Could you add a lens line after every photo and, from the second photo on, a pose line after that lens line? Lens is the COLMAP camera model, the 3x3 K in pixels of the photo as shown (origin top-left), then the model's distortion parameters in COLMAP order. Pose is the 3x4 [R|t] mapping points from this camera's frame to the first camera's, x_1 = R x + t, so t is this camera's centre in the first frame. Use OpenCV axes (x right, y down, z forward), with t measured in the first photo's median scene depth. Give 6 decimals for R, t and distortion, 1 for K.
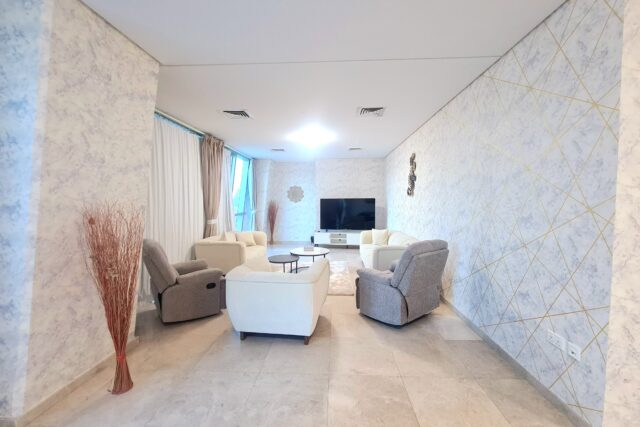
lens RADIAL K [[261.2, 0, 323.6], [0, 261.2, 213.2], [0, 0, 1]] dist [-0.002532, -0.000873]
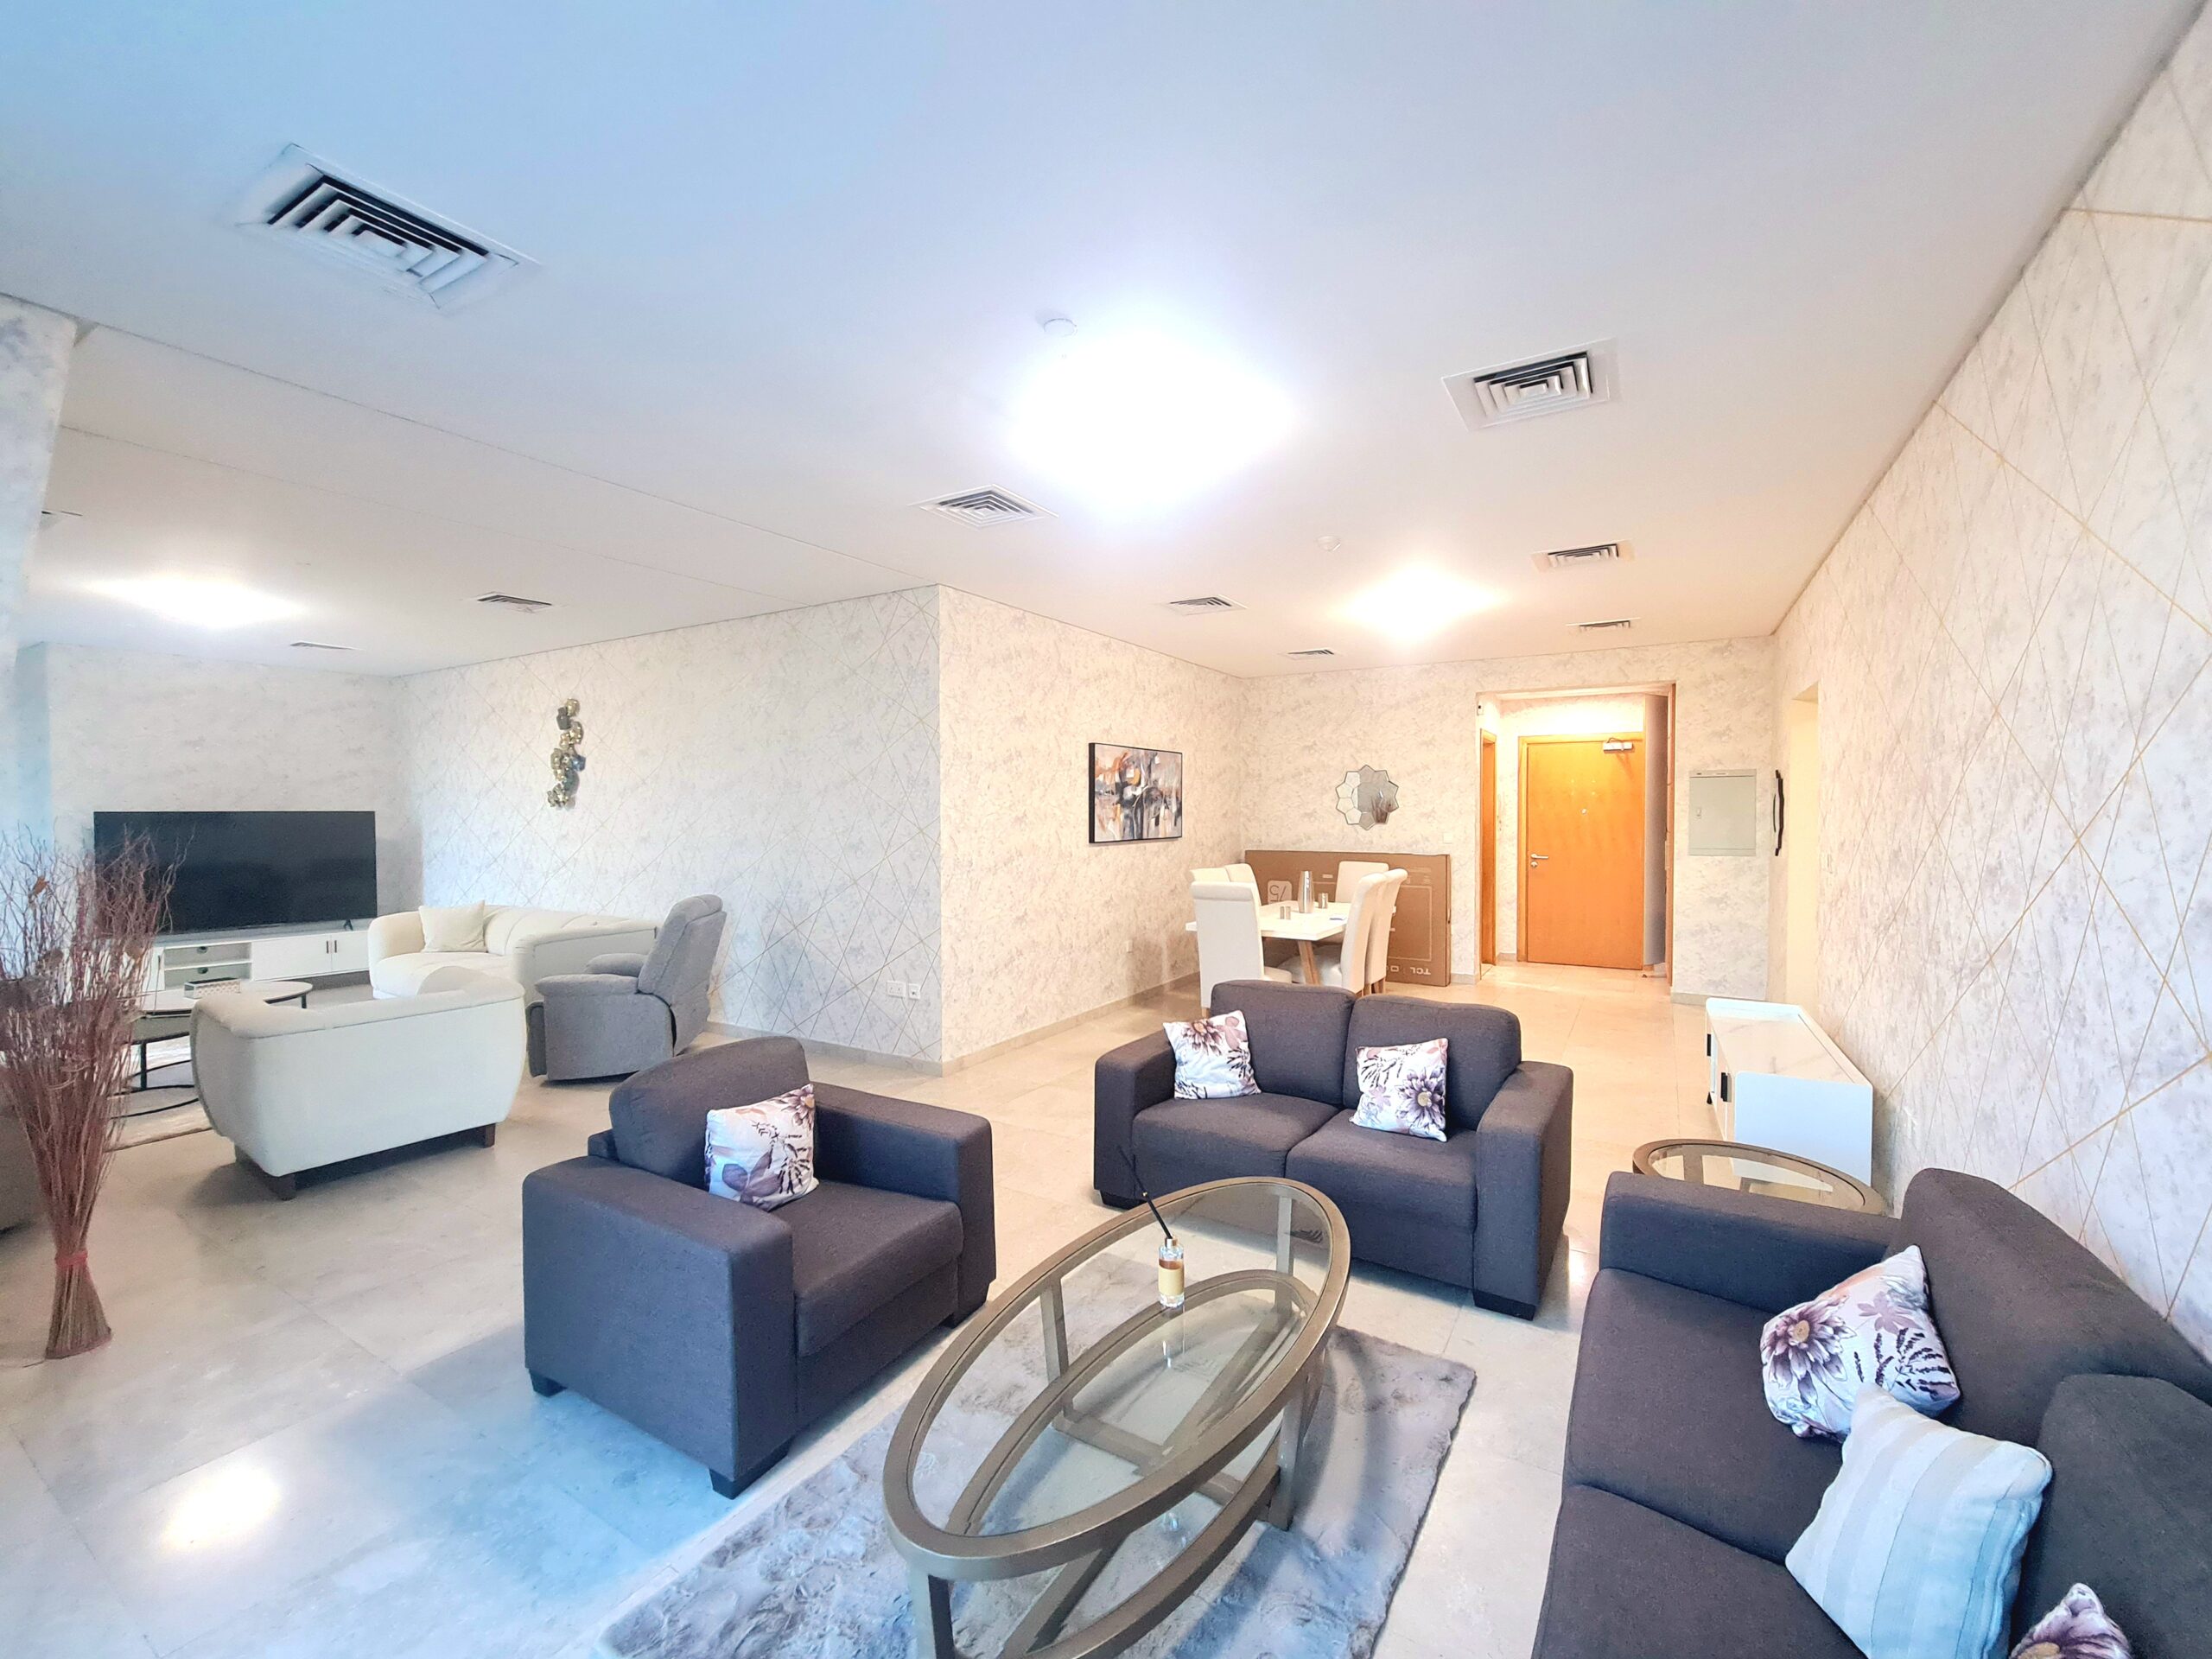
lens RADIAL K [[910.3, 0, 1115.6], [0, 910.3, 827.9], [0, 0, 1]] dist [0.005899, -0.001552]
pose [[0.476117, -0.014961, 0.879254, -0.847666], [0.043334, 0.999040, -0.006466, 0.014878], [-0.878313, 0.041180, 0.476309, -0.653002]]
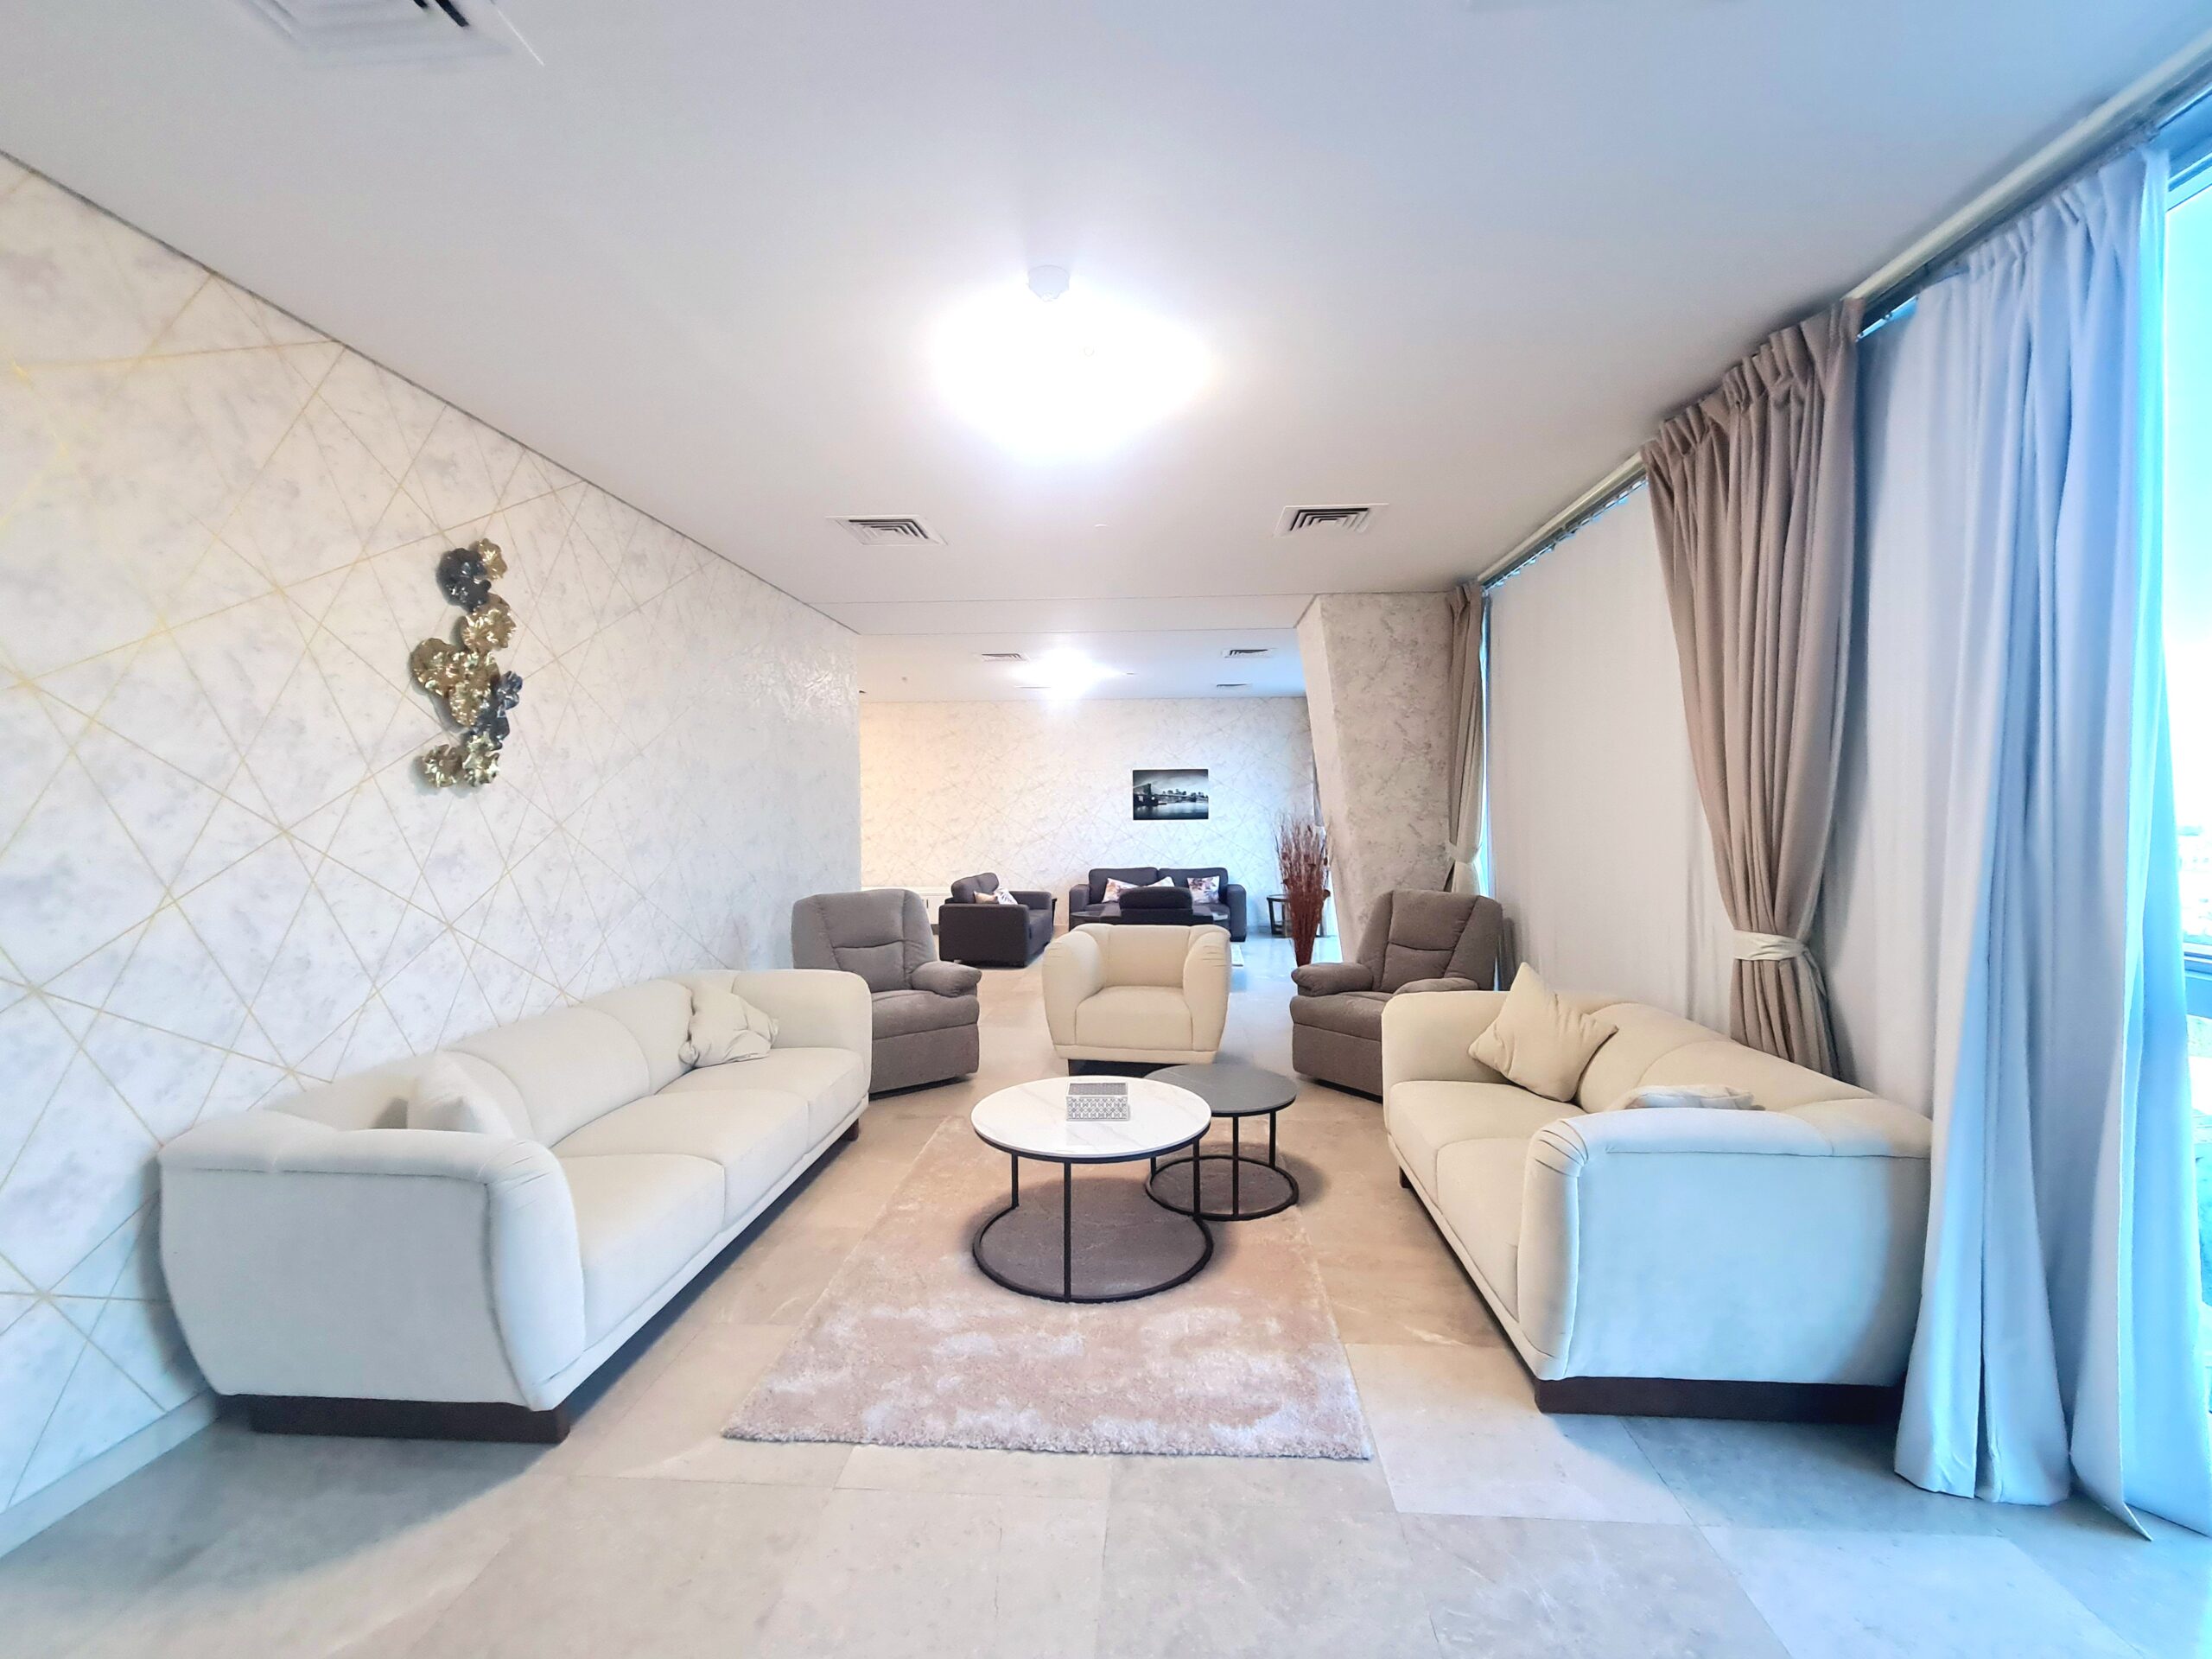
lens RADIAL K [[910.3, 0, 1108.7], [0, 910.3, 830.7], [0, 0, 1]] dist [0.005899, -0.001552]
pose [[-0.999277, -0.022948, 0.030308, -0.228795], [-0.020639, 0.997014, 0.074415, -0.145686], [-0.031925, 0.073736, -0.996767, 2.444565]]
